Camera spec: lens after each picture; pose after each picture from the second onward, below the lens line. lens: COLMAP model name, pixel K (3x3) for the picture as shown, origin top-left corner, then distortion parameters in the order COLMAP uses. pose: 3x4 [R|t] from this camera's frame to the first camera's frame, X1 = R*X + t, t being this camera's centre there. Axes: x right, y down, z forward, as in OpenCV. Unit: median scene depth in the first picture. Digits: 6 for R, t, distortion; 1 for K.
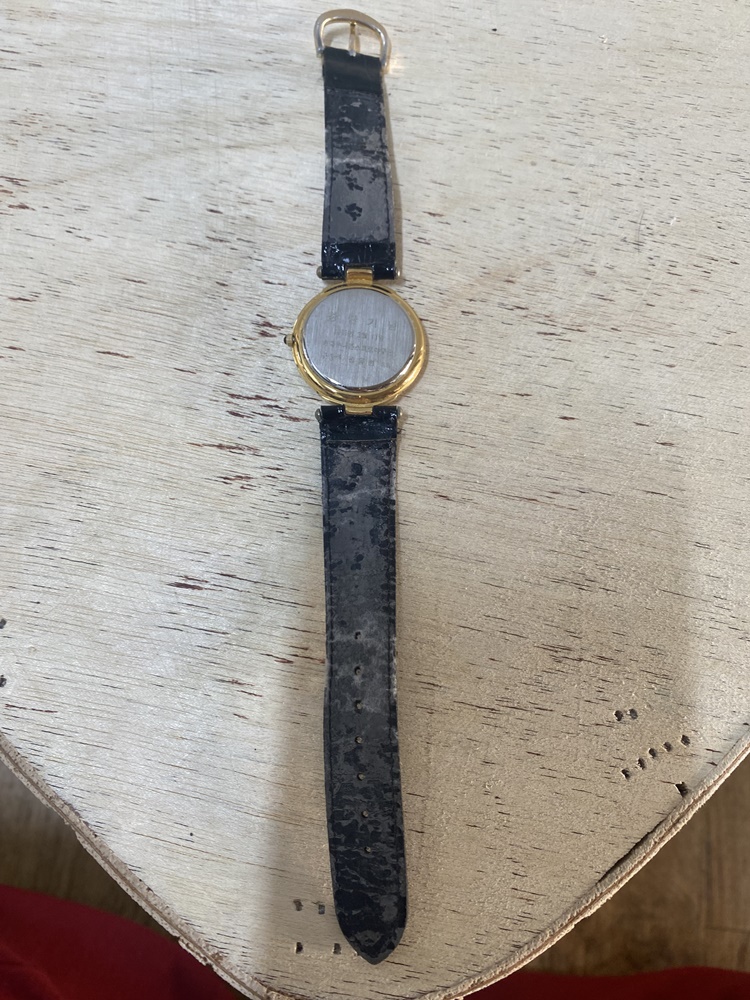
lens RADIAL K [[765.2, 0, 369.8], [0, 765.2, 495.8], [0, 0, 1]] dist [-0.013872, -0.004873]
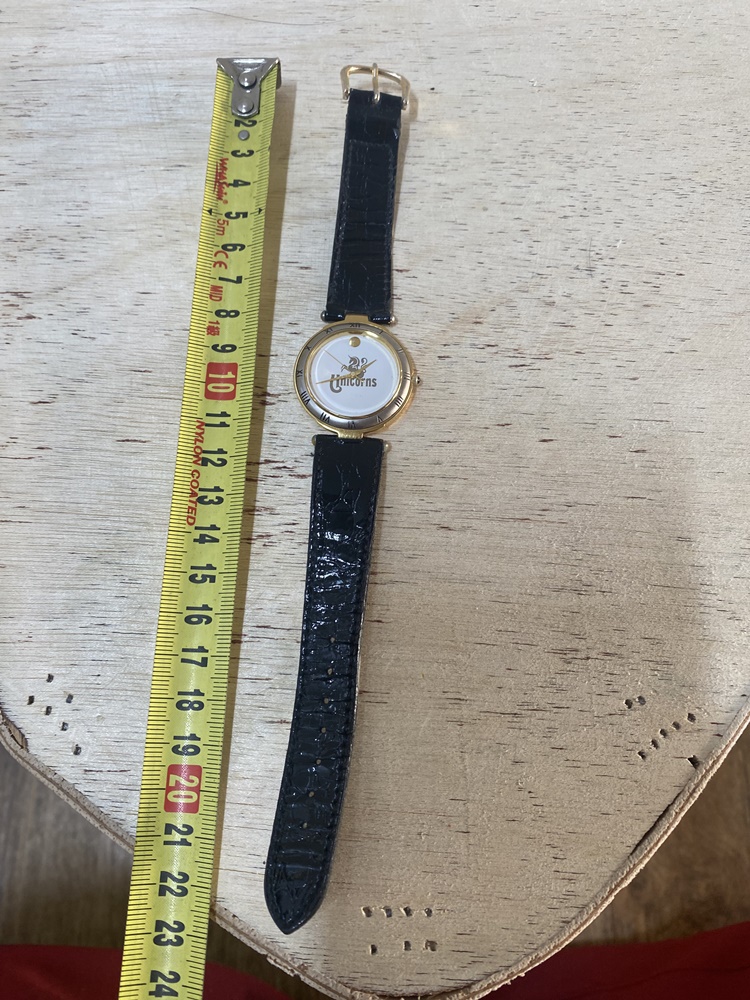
lens RADIAL K [[765.2, 0, 372.0], [0, 765.2, 494.6], [0, 0, 1]] dist [-0.013872, -0.004873]
pose [[0.990133, -0.139972, -0.006650, 0.005435], [0.139949, 0.990152, -0.003765, -0.057403], [0.007111, 0.002797, 0.999971, -0.107084]]
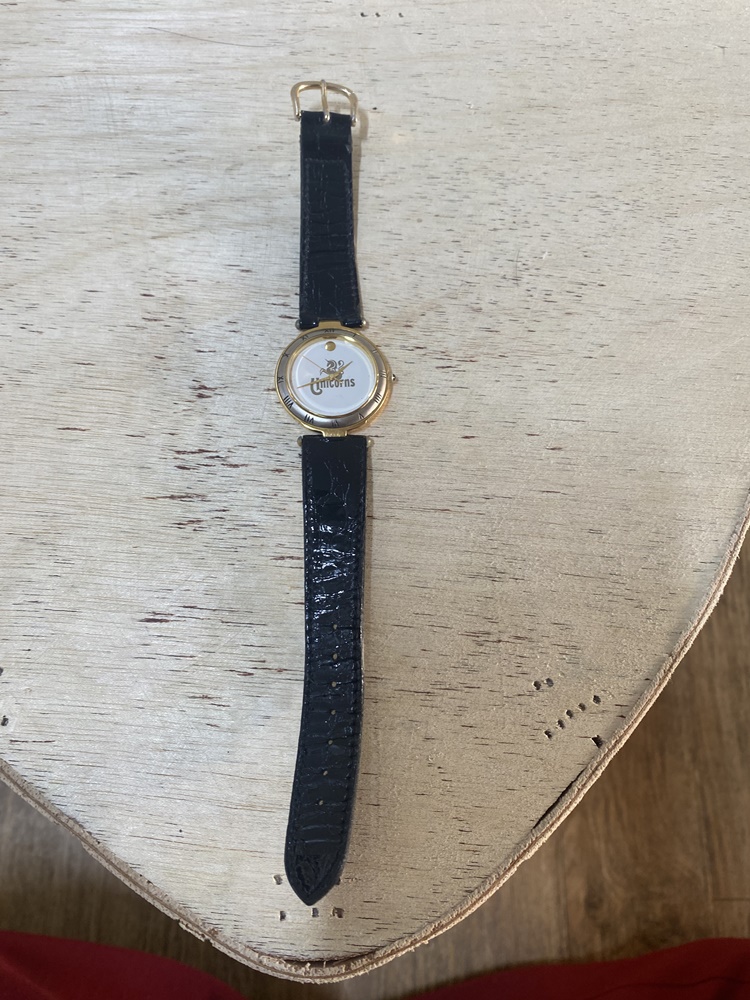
lens RADIAL K [[765.2, 0, 370.1], [0, 765.2, 499.9], [0, 0, 1]] dist [-0.013872, -0.004873]
pose [[0.992530, -0.121081, 0.014941, 0.083540], [0.121536, 0.991981, -0.034668, 0.015856], [-0.010623, 0.036225, 0.999287, -0.158840]]
